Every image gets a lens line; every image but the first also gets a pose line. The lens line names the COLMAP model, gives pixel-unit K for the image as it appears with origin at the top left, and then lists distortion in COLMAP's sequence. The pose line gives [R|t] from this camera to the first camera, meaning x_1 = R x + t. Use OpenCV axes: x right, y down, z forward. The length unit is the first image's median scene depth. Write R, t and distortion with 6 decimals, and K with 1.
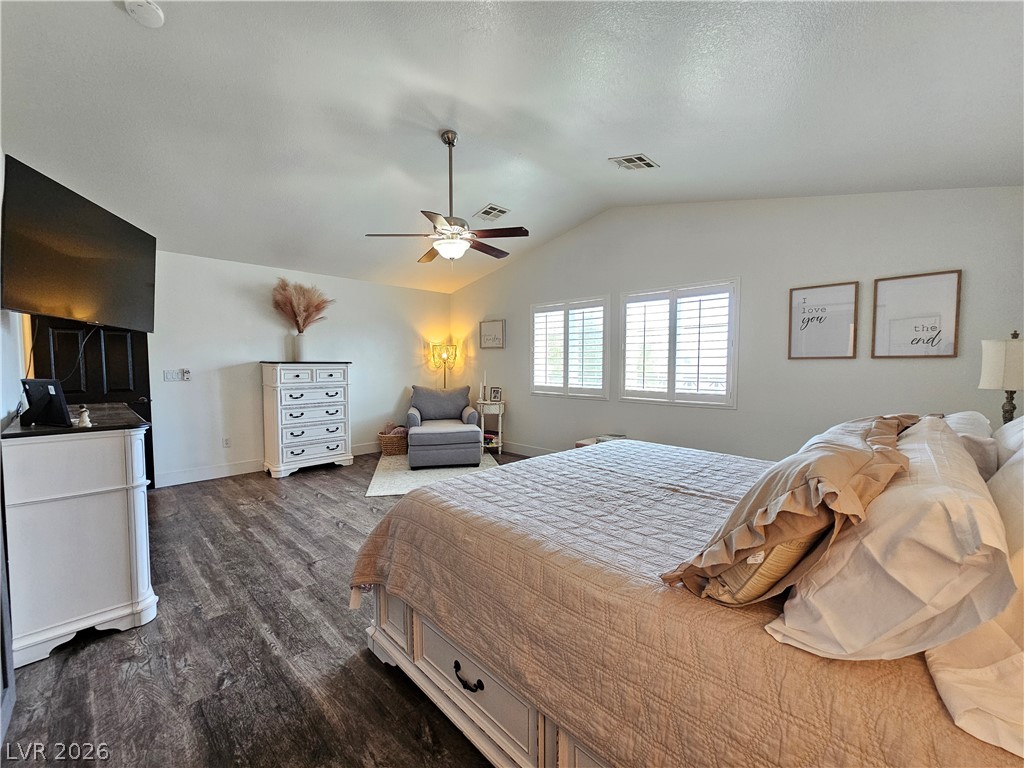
lens RADIAL K [[421.2, 0, 509.7], [0, 421.2, 386.4], [0, 0, 1]] dist [0.004567, 0.000688]
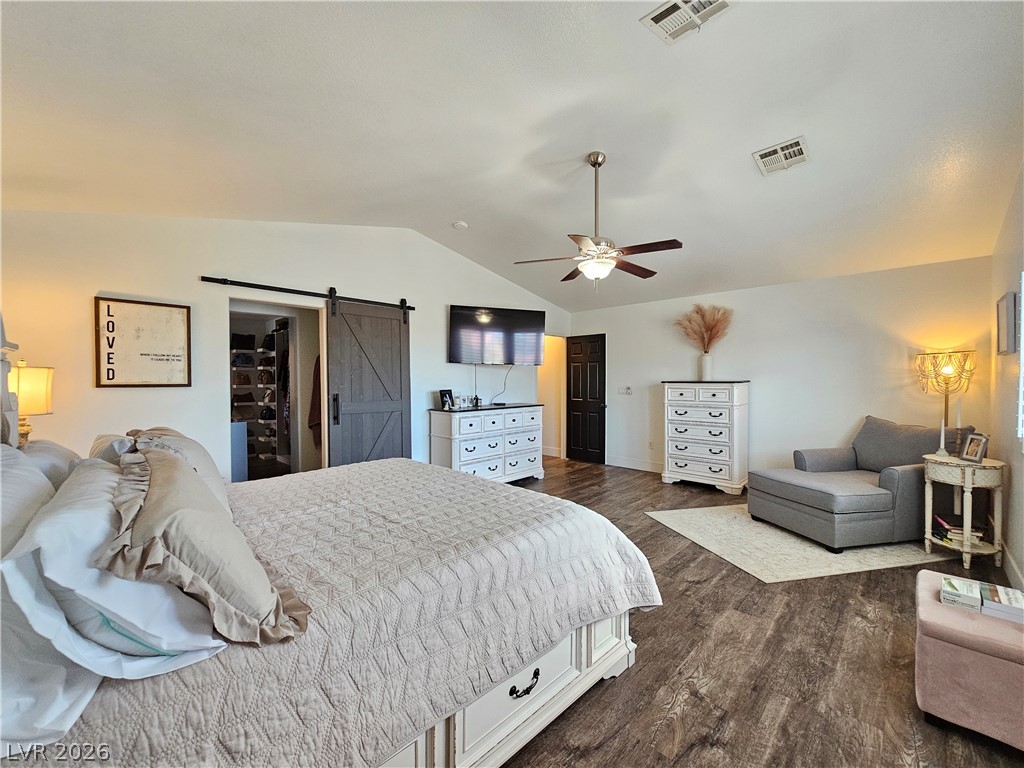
lens RADIAL K [[421.2, 0, 509.7], [0, 421.2, 386.4], [0, 0, 1]] dist [0.004567, 0.000688]
pose [[0.001374, 0.016197, -0.999868, 0.571808], [-0.053981, 0.998412, 0.016100, -0.038167], [0.998541, 0.053952, 0.002246, 0.547071]]
